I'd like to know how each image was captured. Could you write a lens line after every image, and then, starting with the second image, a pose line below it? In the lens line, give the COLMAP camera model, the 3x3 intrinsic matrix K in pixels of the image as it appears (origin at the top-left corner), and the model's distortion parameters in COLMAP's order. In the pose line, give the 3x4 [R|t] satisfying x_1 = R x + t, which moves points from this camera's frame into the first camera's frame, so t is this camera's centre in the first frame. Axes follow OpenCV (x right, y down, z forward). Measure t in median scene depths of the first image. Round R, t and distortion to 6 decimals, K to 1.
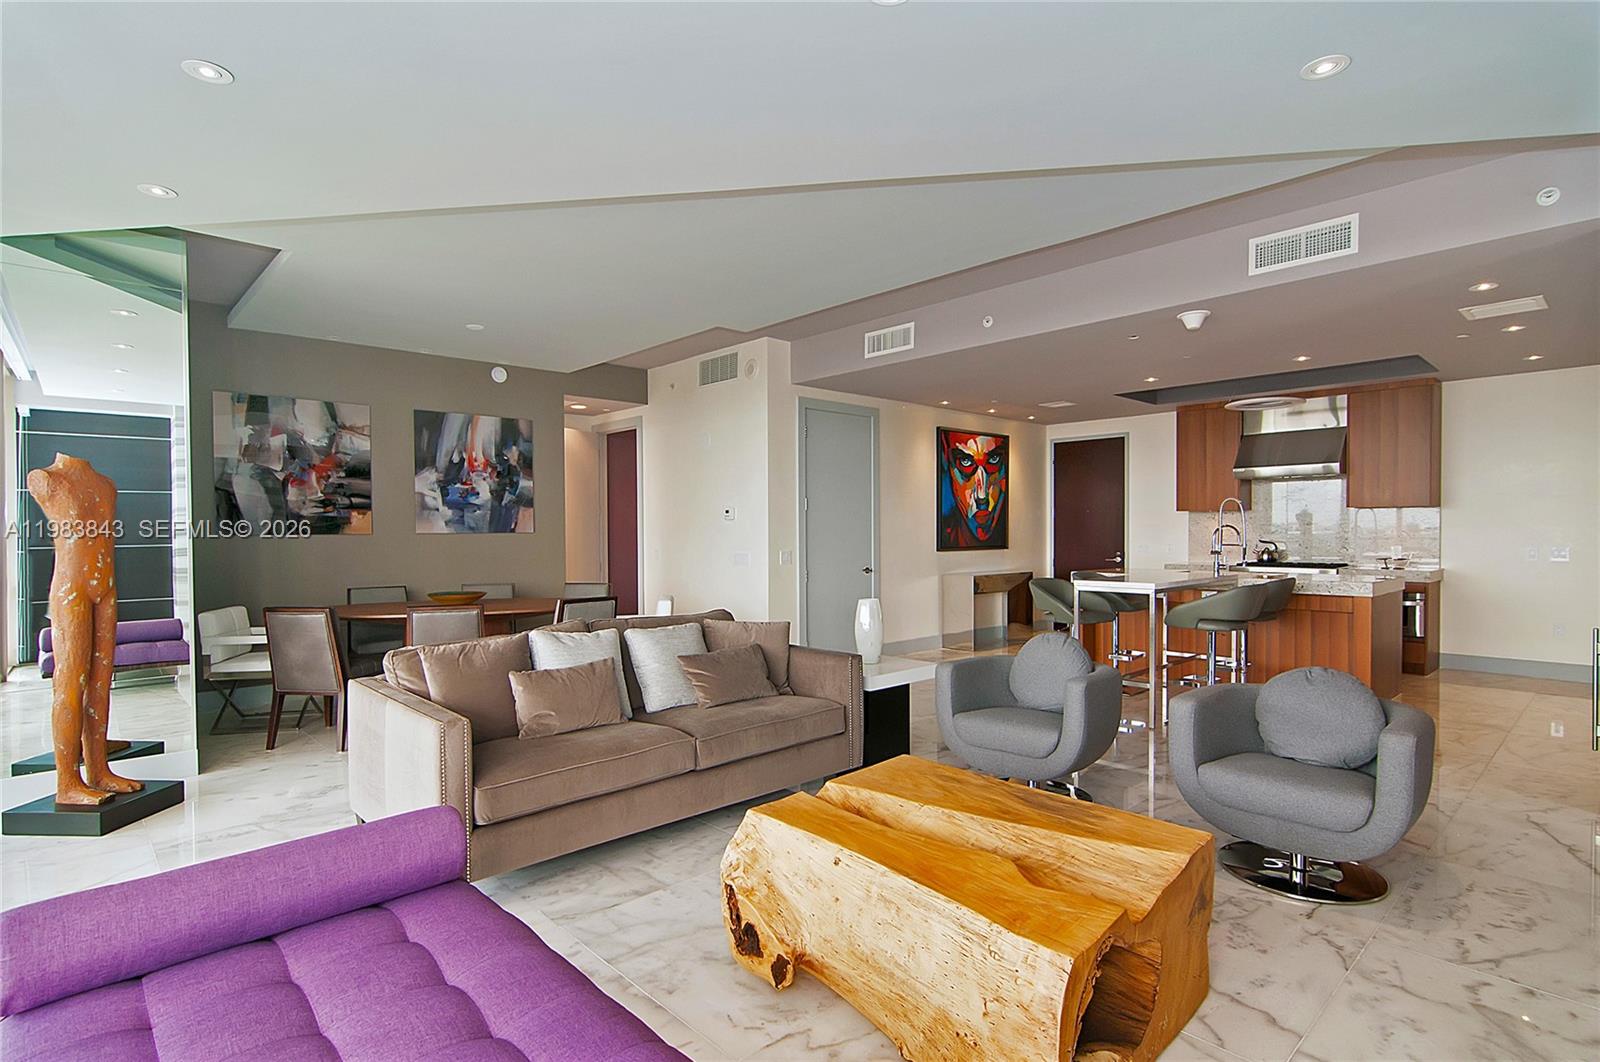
lens RADIAL K [[794.2, 0, 776.0], [0, 794.2, 570.4], [0, 0, 1]] dist [0.001748, 0.001657]
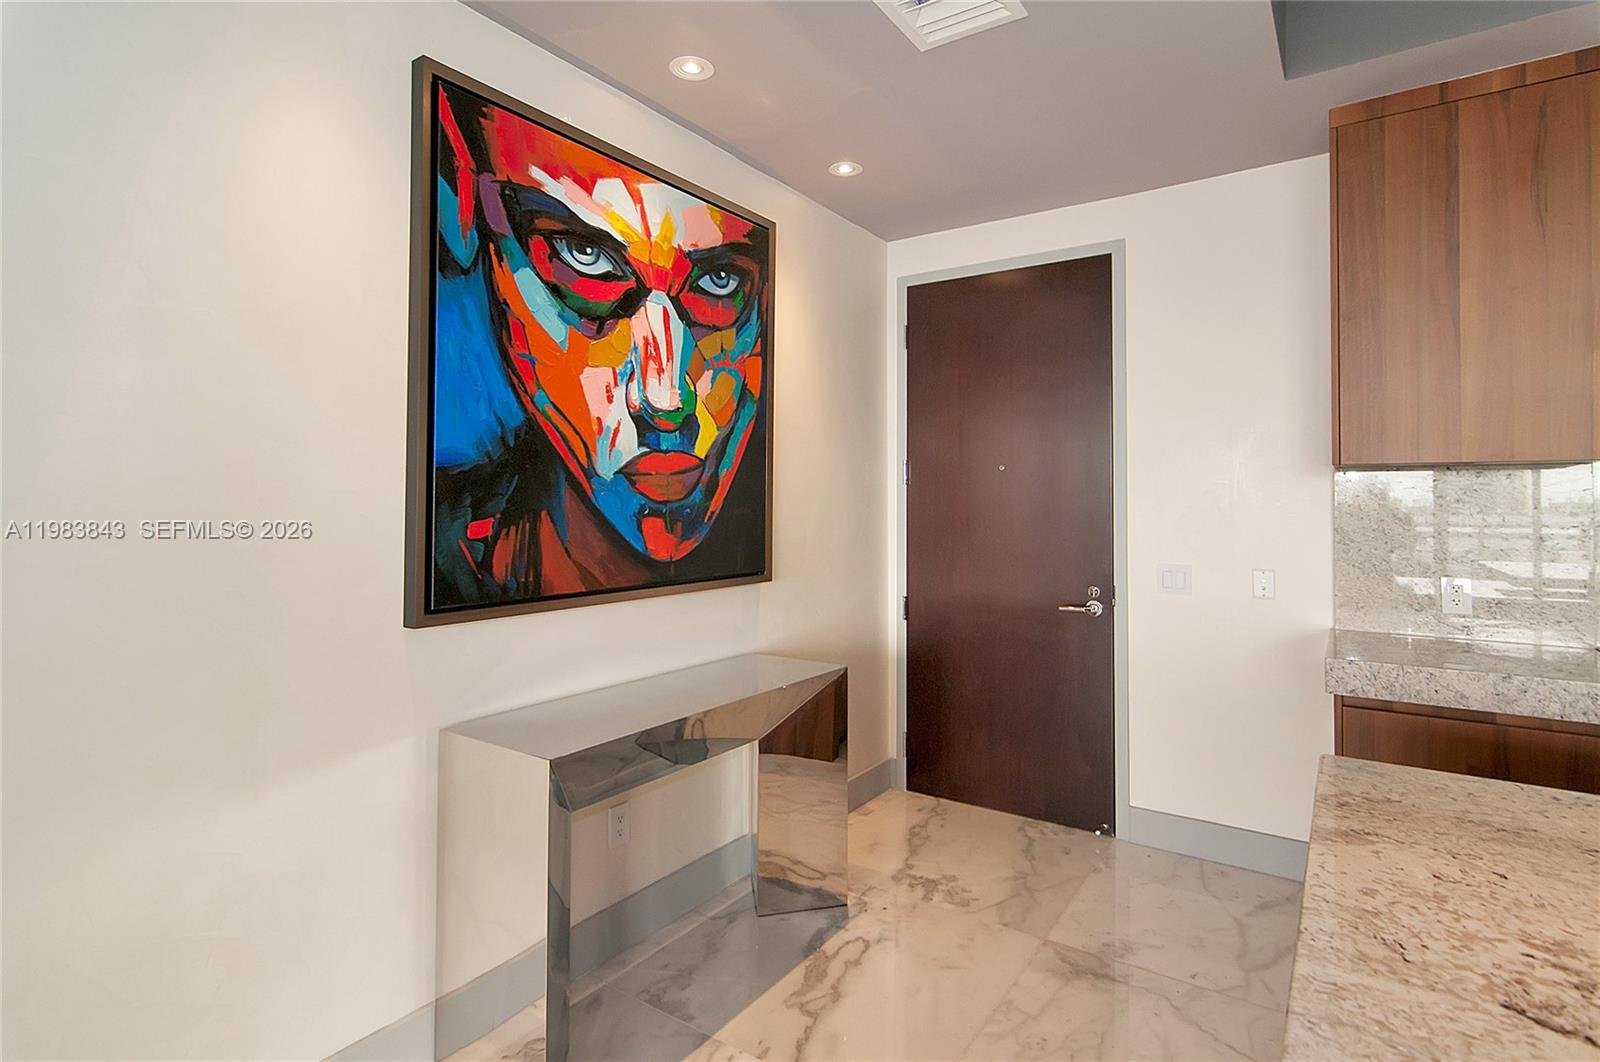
lens RADIAL K [[794.2, 0, 786.7], [0, 794.2, 477.4], [0, 0, 1]] dist [0.001748, 0.001657]
pose [[0.978353, 0.019522, 0.206020, 0.315014], [-0.003326, 0.996895, -0.078668, -0.059086], [-0.206916, 0.076280, 0.975381, 0.935940]]
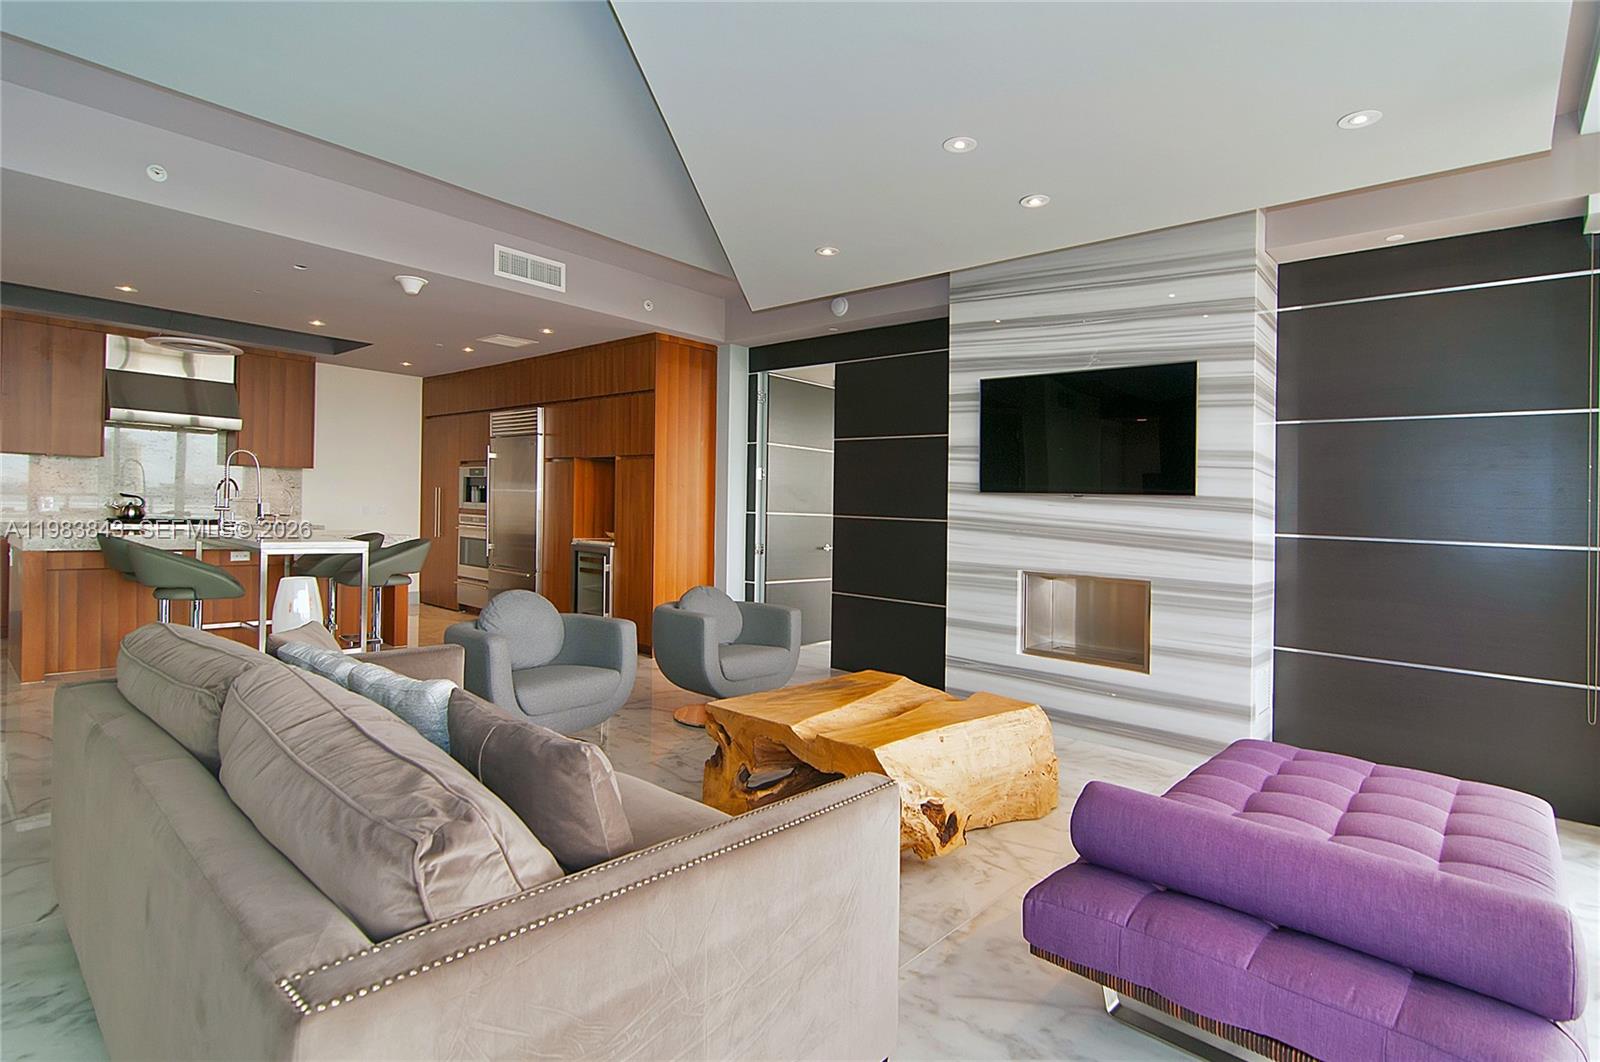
lens RADIAL K [[794.2, 0, 824.0], [0, 794.2, 509.3], [0, 0, 1]] dist [0.001748, 0.001657]
pose [[-0.117647, 0.003784, 0.993048, -0.384579], [0.014654, 0.999890, -0.002074, -0.010035], [-0.992947, 0.014308, -0.117690, 0.412174]]
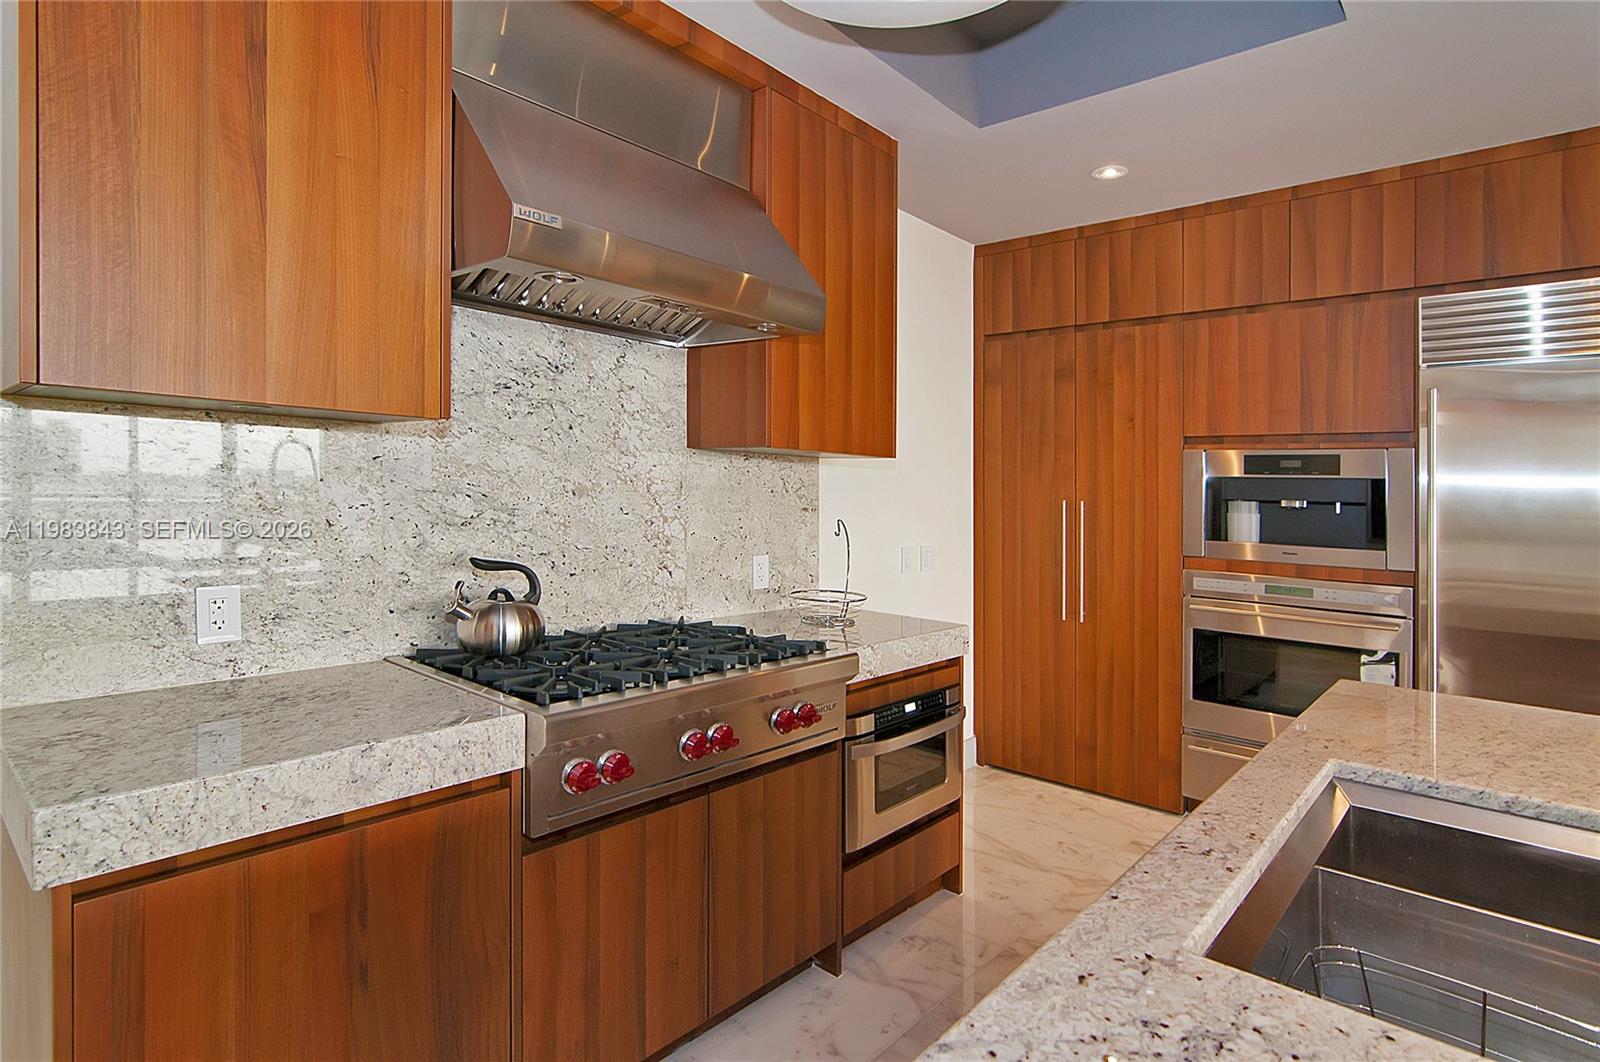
lens RADIAL K [[794.2, 0, 859.0], [0, 794.2, 472.2], [0, 0, 1]] dist [0.001748, 0.001657]
pose [[-0.100111, 0.022387, 0.994724, 0.432445], [0.017261, 0.999635, -0.020761, -0.066200], [-0.994827, 0.015092, -0.100461, 1.068437]]
